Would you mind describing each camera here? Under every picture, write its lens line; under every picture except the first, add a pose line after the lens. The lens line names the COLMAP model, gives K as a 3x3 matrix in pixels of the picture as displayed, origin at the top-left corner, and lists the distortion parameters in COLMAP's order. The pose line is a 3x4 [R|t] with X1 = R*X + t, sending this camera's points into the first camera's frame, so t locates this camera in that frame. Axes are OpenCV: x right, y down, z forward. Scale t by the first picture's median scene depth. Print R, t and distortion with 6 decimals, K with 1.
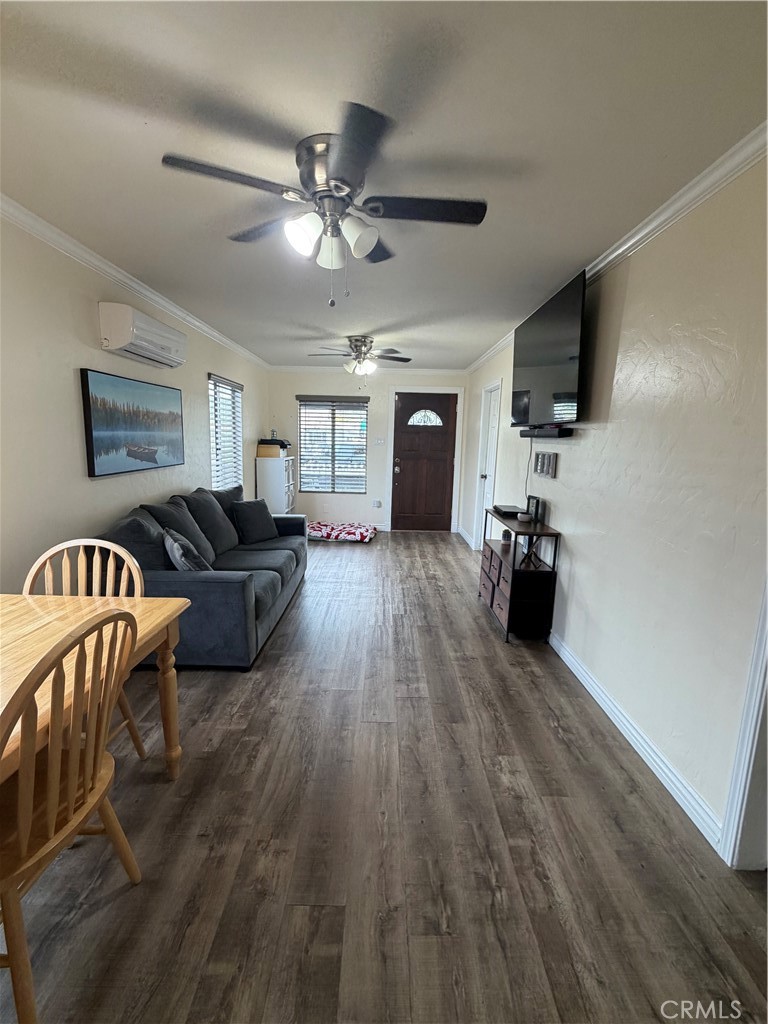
lens RADIAL K [[445.1, 0, 382.8], [0, 445.1, 510.0], [0, 0, 1]] dist [-0.001241, -0.000215]
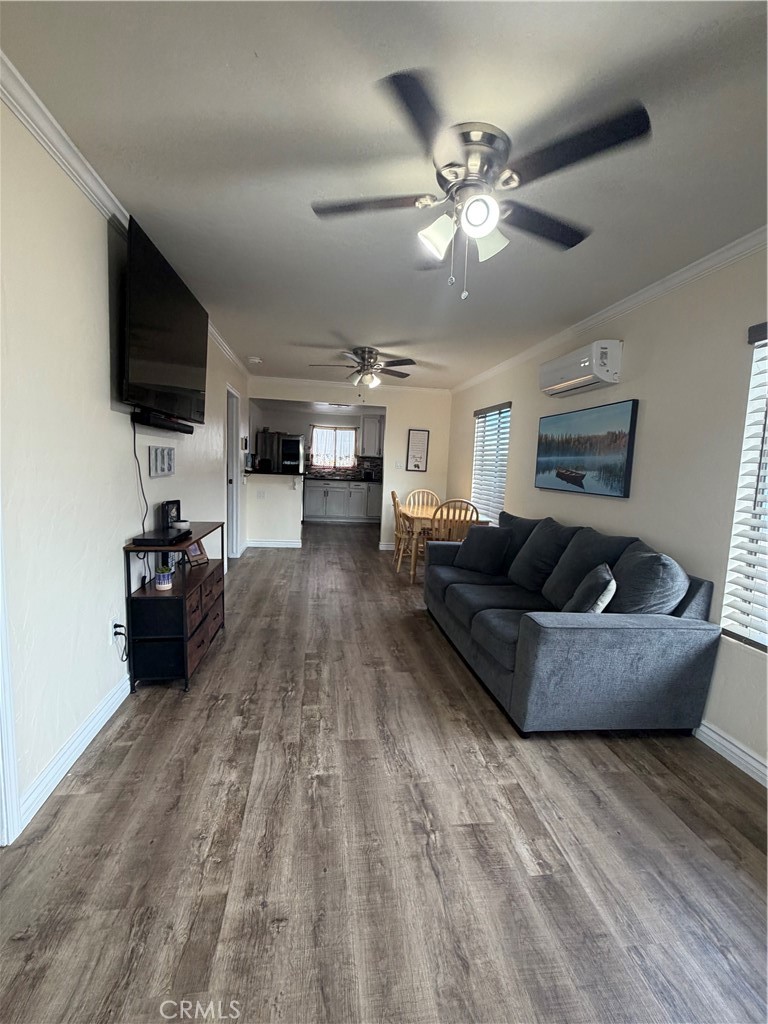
lens RADIAL K [[445.1, 0, 380.0], [0, 445.1, 512.1], [0, 0, 1]] dist [-0.001241, -0.000215]
pose [[-0.987559, -0.054366, -0.147550, 0.082184], [-0.092451, 0.959766, 0.265146, -0.296813], [0.127199, 0.275489, -0.952852, 2.053553]]
